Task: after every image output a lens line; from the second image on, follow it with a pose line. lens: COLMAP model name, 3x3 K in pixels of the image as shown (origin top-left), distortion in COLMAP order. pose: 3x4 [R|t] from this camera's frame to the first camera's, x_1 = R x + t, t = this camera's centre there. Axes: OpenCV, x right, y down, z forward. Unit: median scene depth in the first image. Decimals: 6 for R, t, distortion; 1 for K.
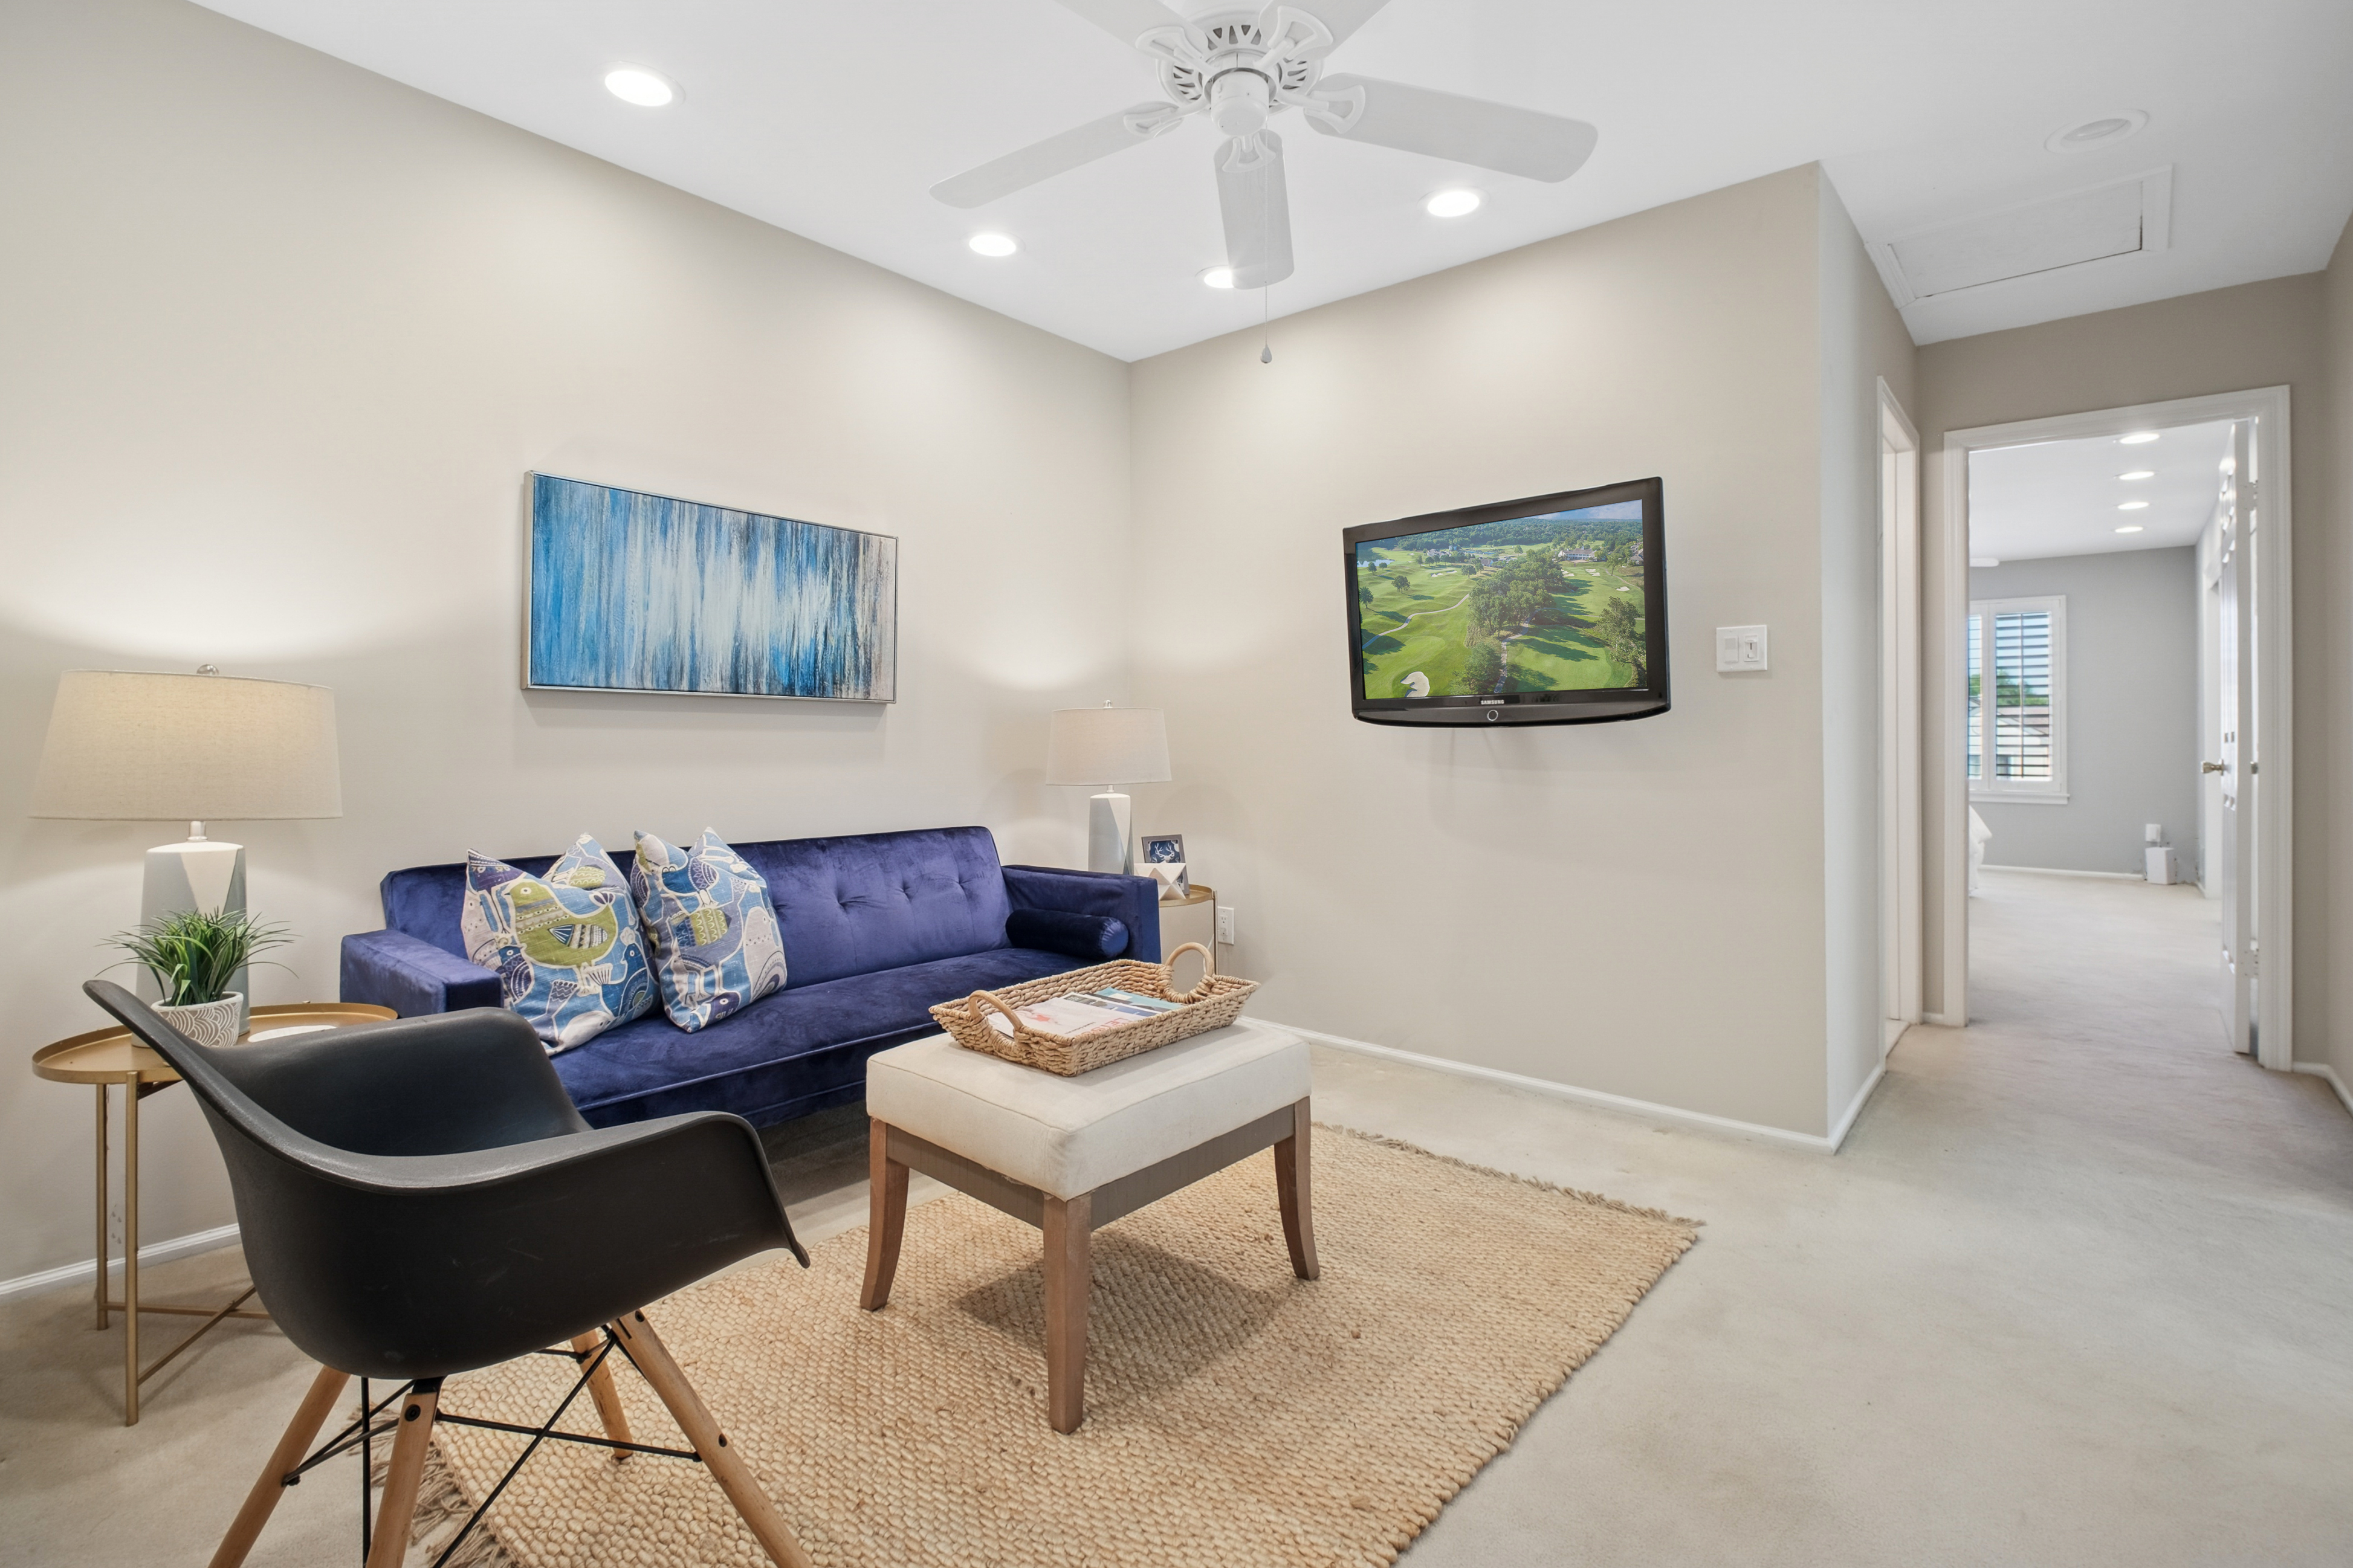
lens RADIAL K [[1084.4, 0, 1169.6], [0, 1084.4, 749.5], [0, 0, 1]] dist [0.000482, -0.005978]
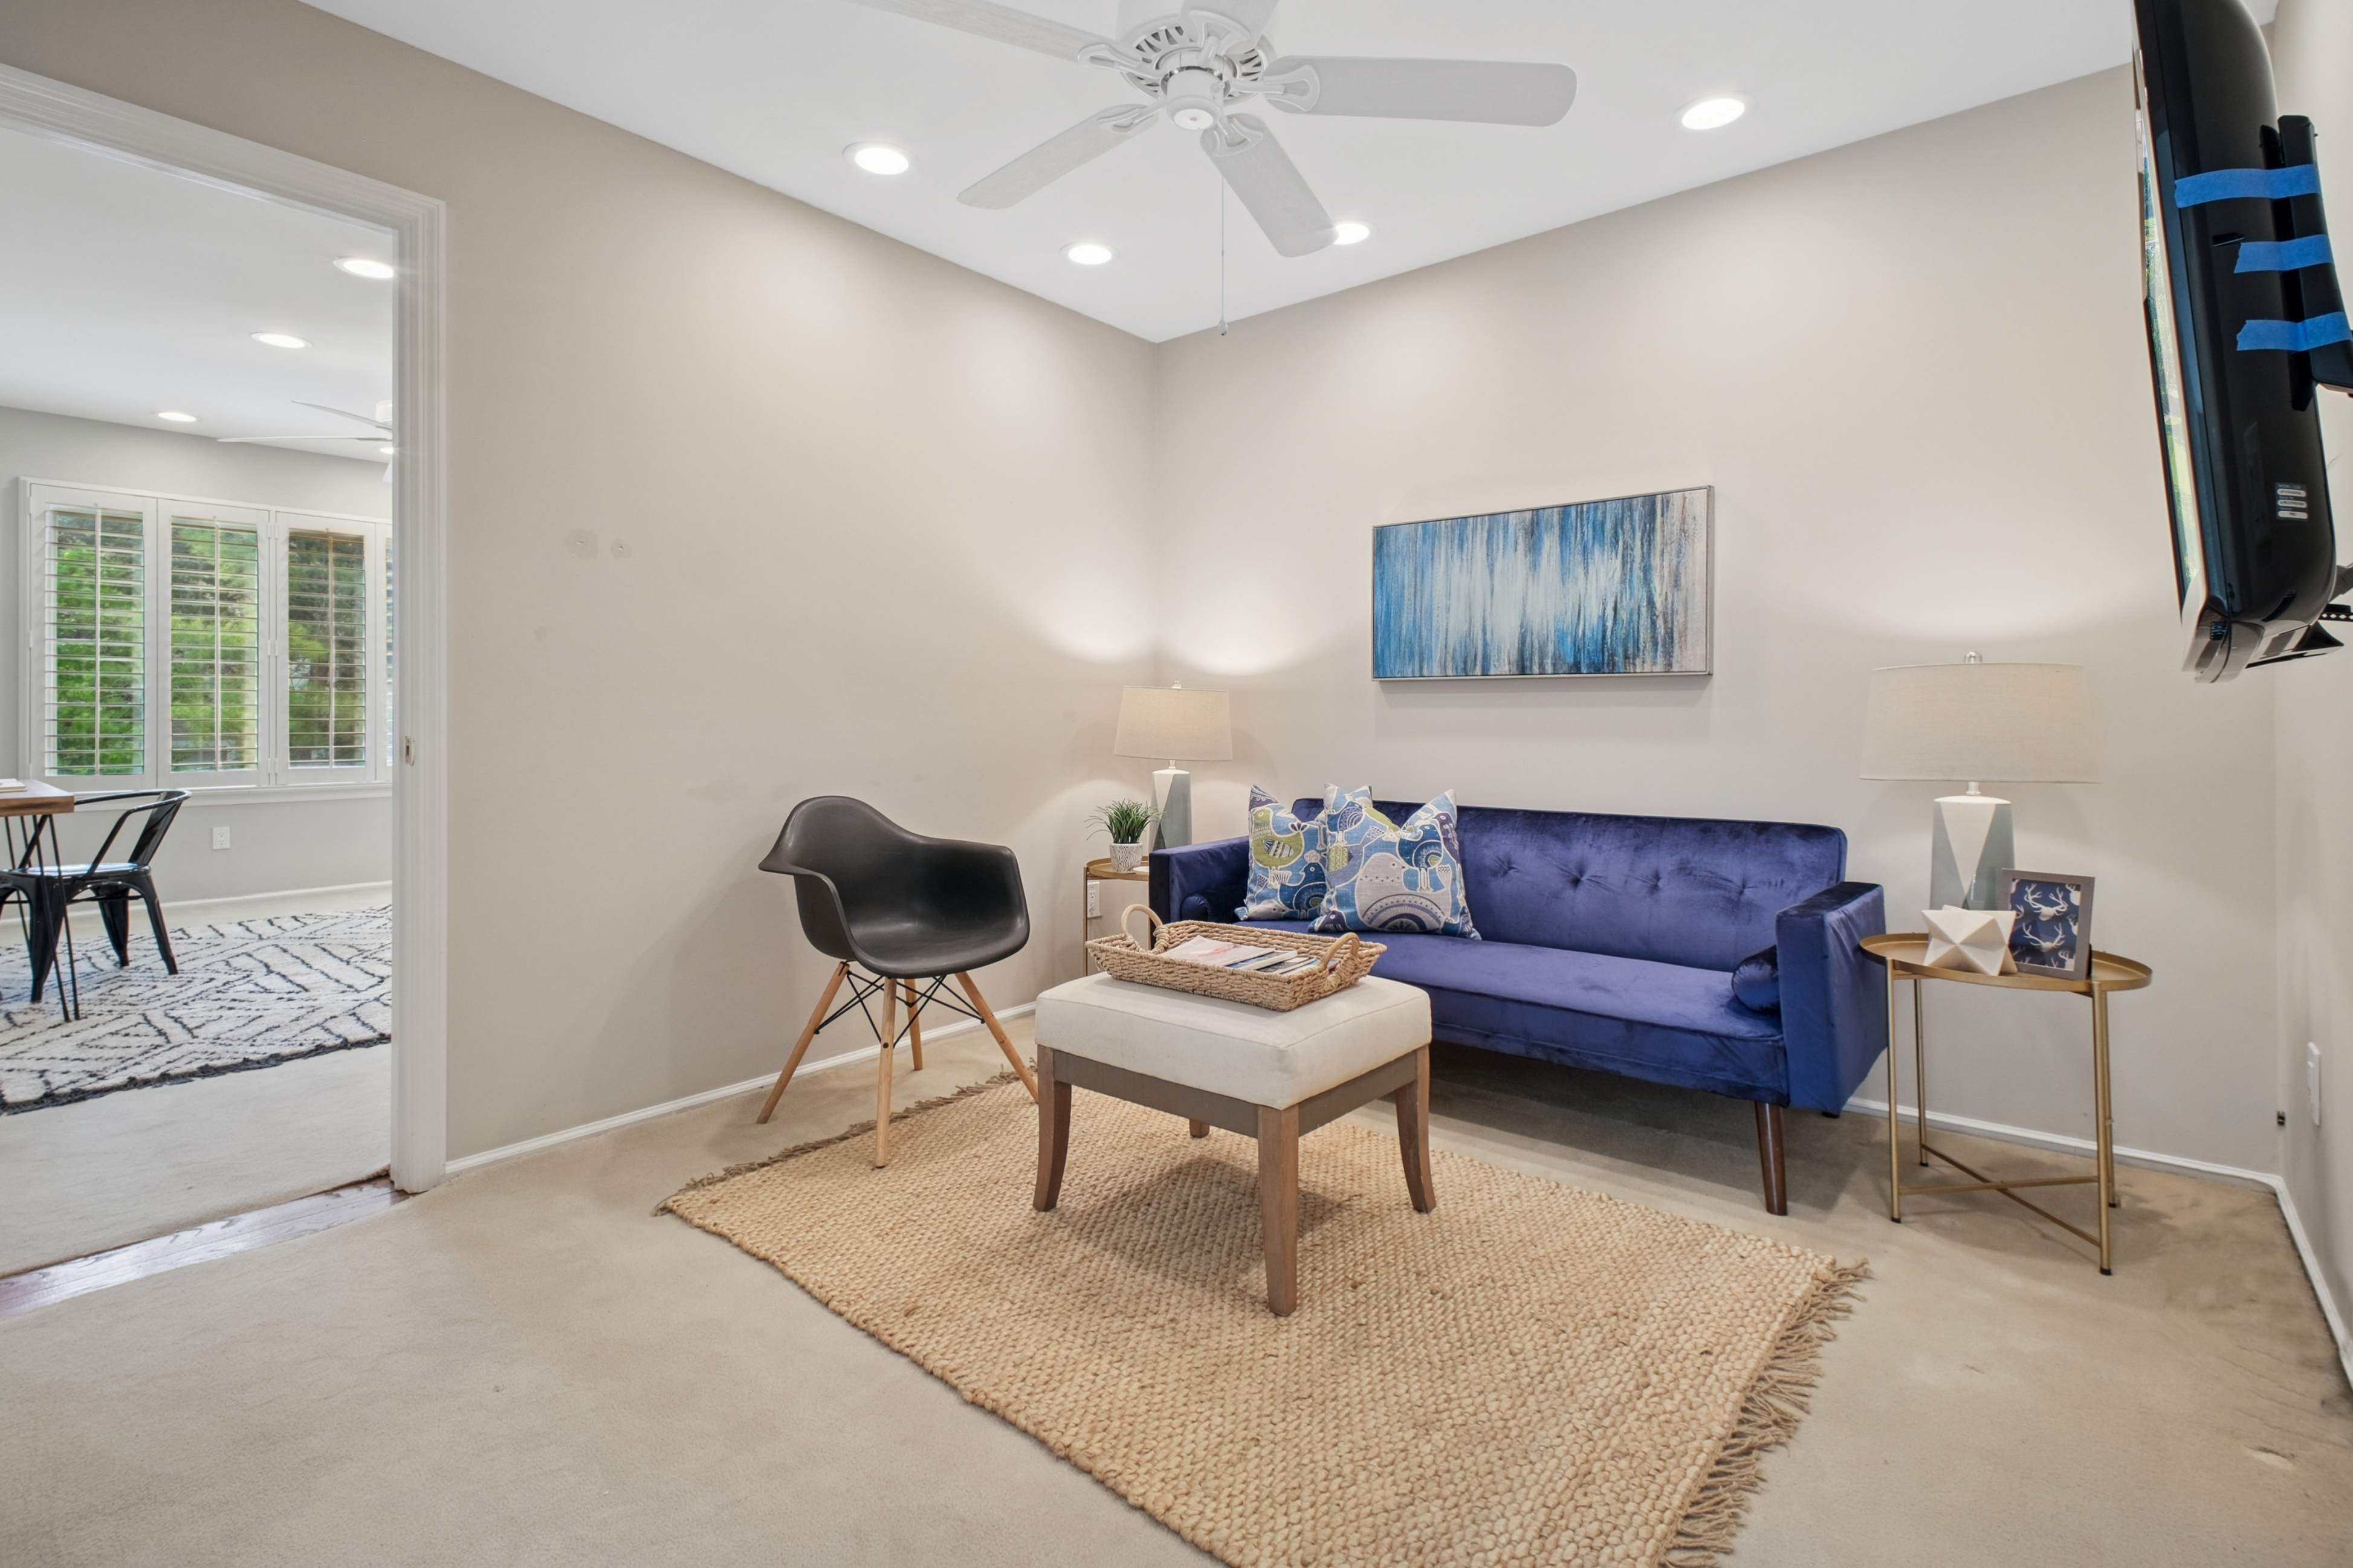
lens RADIAL K [[1091.9, 0, 1181.1], [0, 1091.9, 731.7], [0, 0, 1]] dist [0.013033, -0.001251]
pose [[0.029374, 0.009668, -0.999522, 0.725547], [-0.005712, 0.999939, 0.009504, -0.002058], [0.999552, 0.005430, 0.029427, 0.626259]]
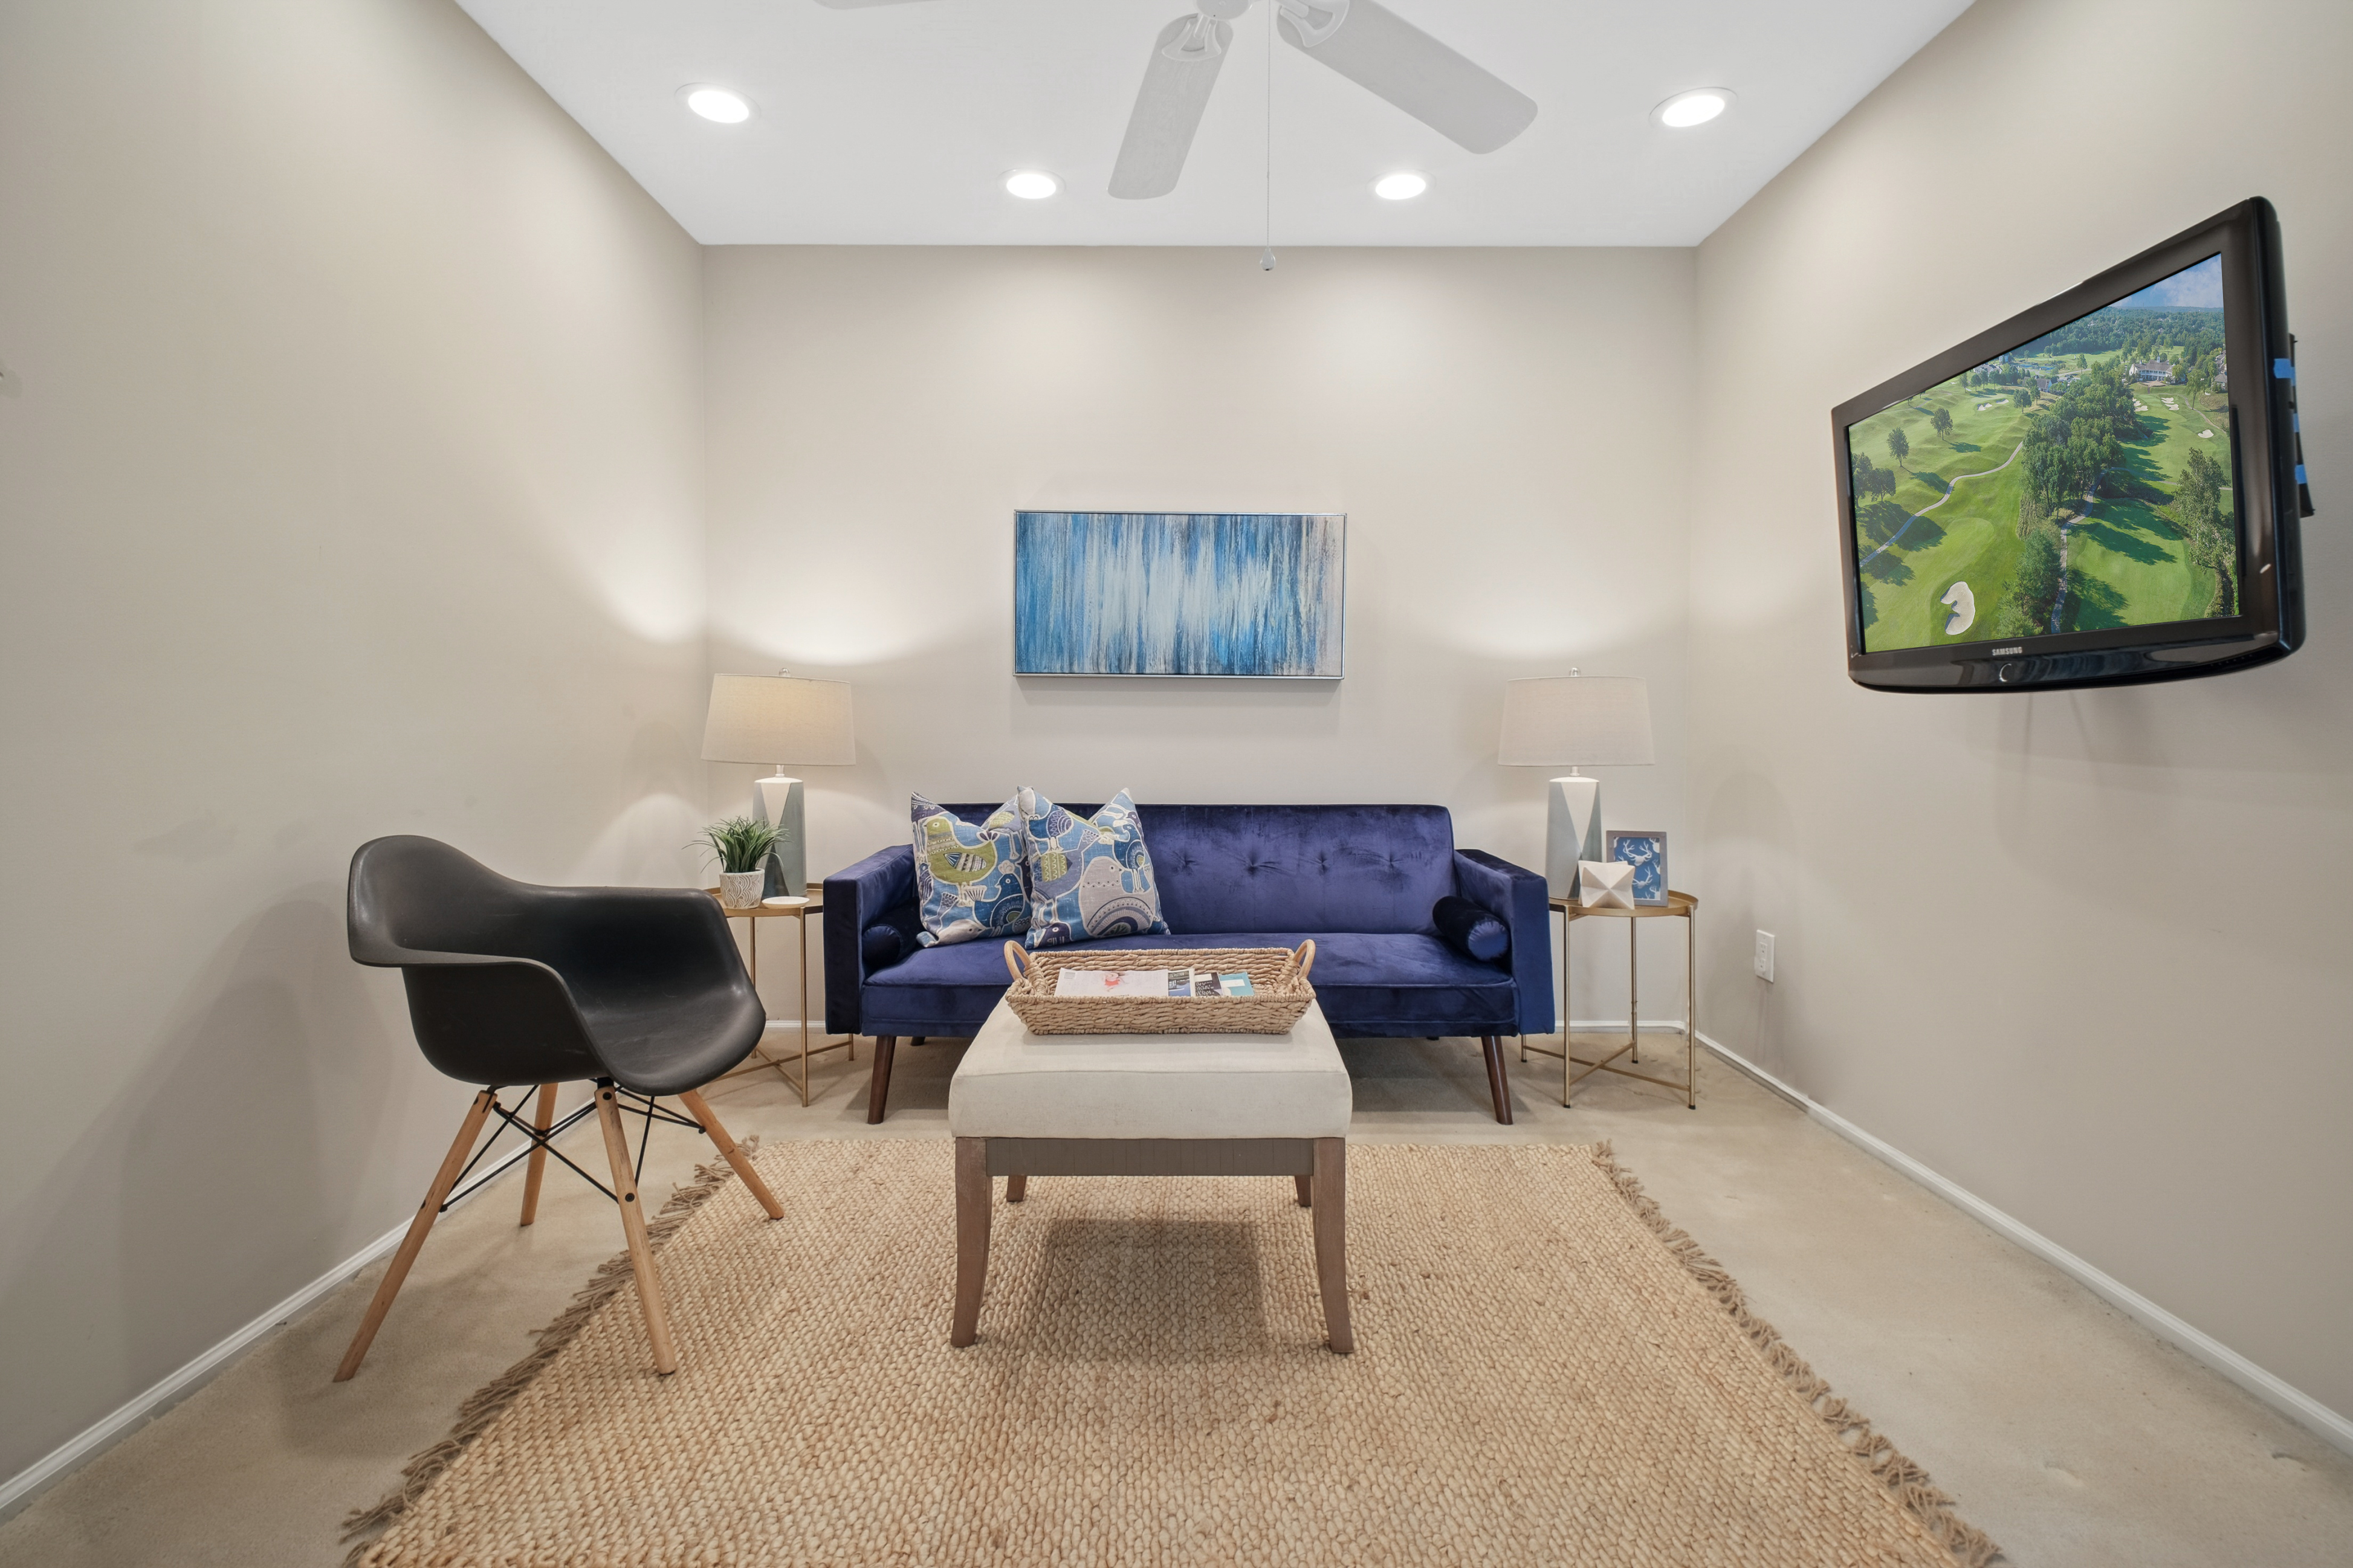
lens RADIAL K [[1064.3, 0, 1172.5], [0, 1064.3, 766.5], [0, 0, 1]] dist [-0.000229, -0.000396]
pose [[0.652121, 0.034336, -0.757337, 0.461472], [-0.006702, 0.999196, 0.039530, 0.001245], [0.758085, -0.020702, 0.651827, 0.261963]]
